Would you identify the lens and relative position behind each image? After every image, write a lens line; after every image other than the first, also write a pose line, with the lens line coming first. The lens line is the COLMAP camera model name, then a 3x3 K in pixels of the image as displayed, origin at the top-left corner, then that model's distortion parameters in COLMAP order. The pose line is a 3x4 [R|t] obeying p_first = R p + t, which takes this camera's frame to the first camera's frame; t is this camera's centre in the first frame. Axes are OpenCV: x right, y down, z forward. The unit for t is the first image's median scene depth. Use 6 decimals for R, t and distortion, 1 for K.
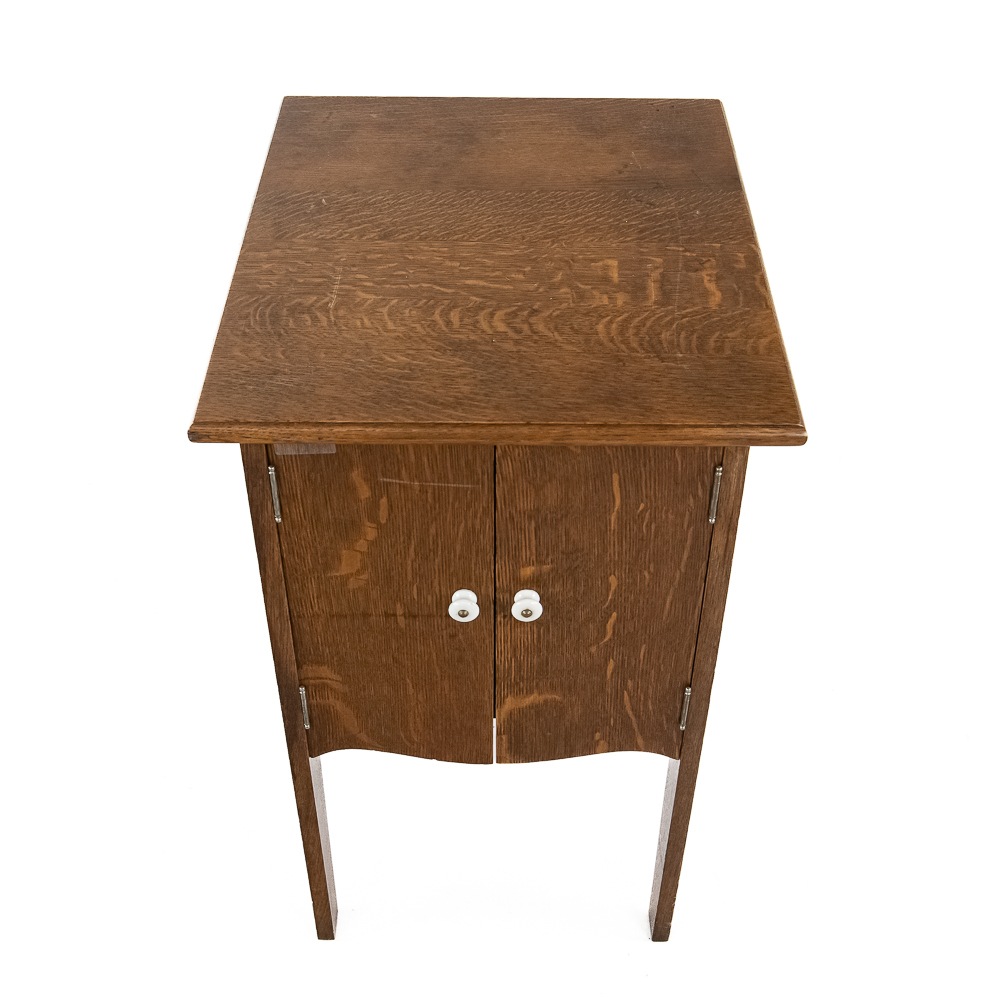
lens RADIAL K [[1360.1, 0, 500.0], [0, 1360.1, 500.0], [0, 0, 1]] dist [0.005795, 0.028443]
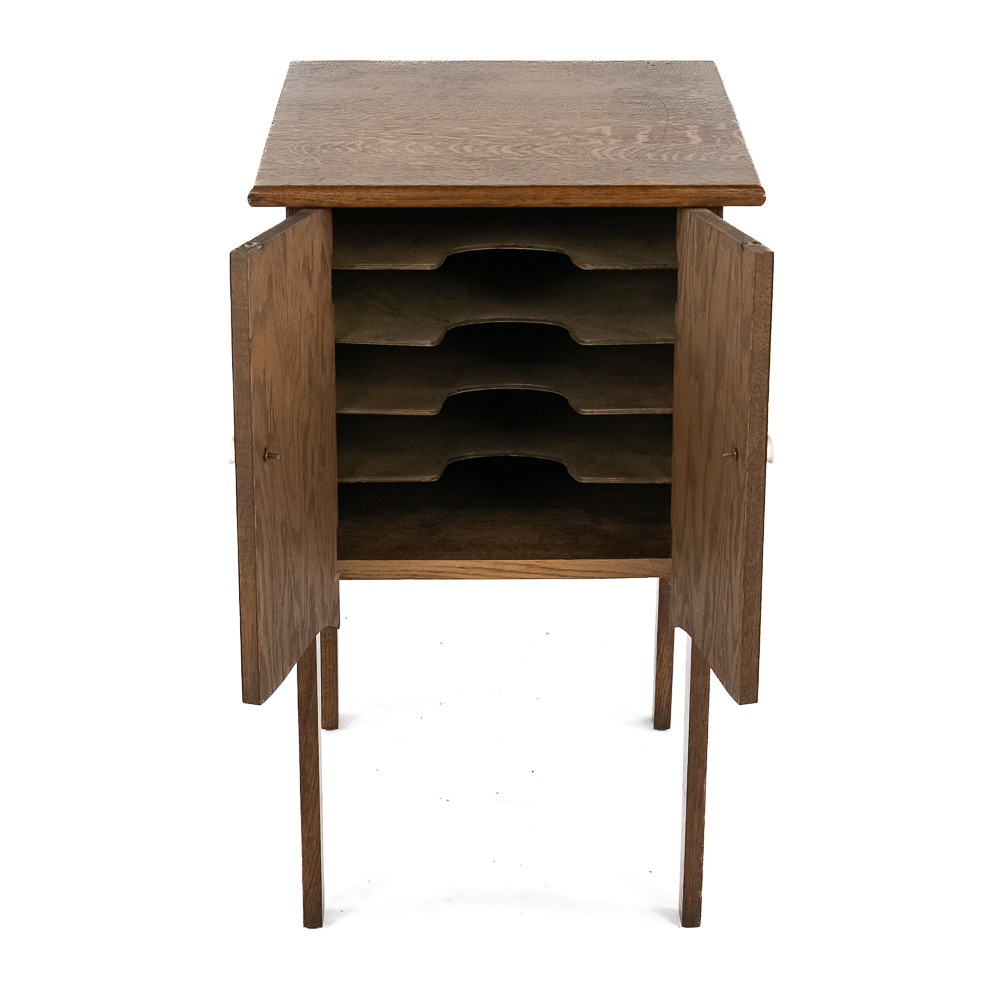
lens RADIAL K [[2816.1, 0, 500.0], [0, 2816.1, 500.0], [0, 0, 1]] dist [0.021214, -0.031577]
pose [[0.999902, -0.007176, 0.012042, -0.036015], [0.010989, 0.934618, -0.355484, 0.976988], [-0.008704, 0.355582, 0.934605, -1.101547]]
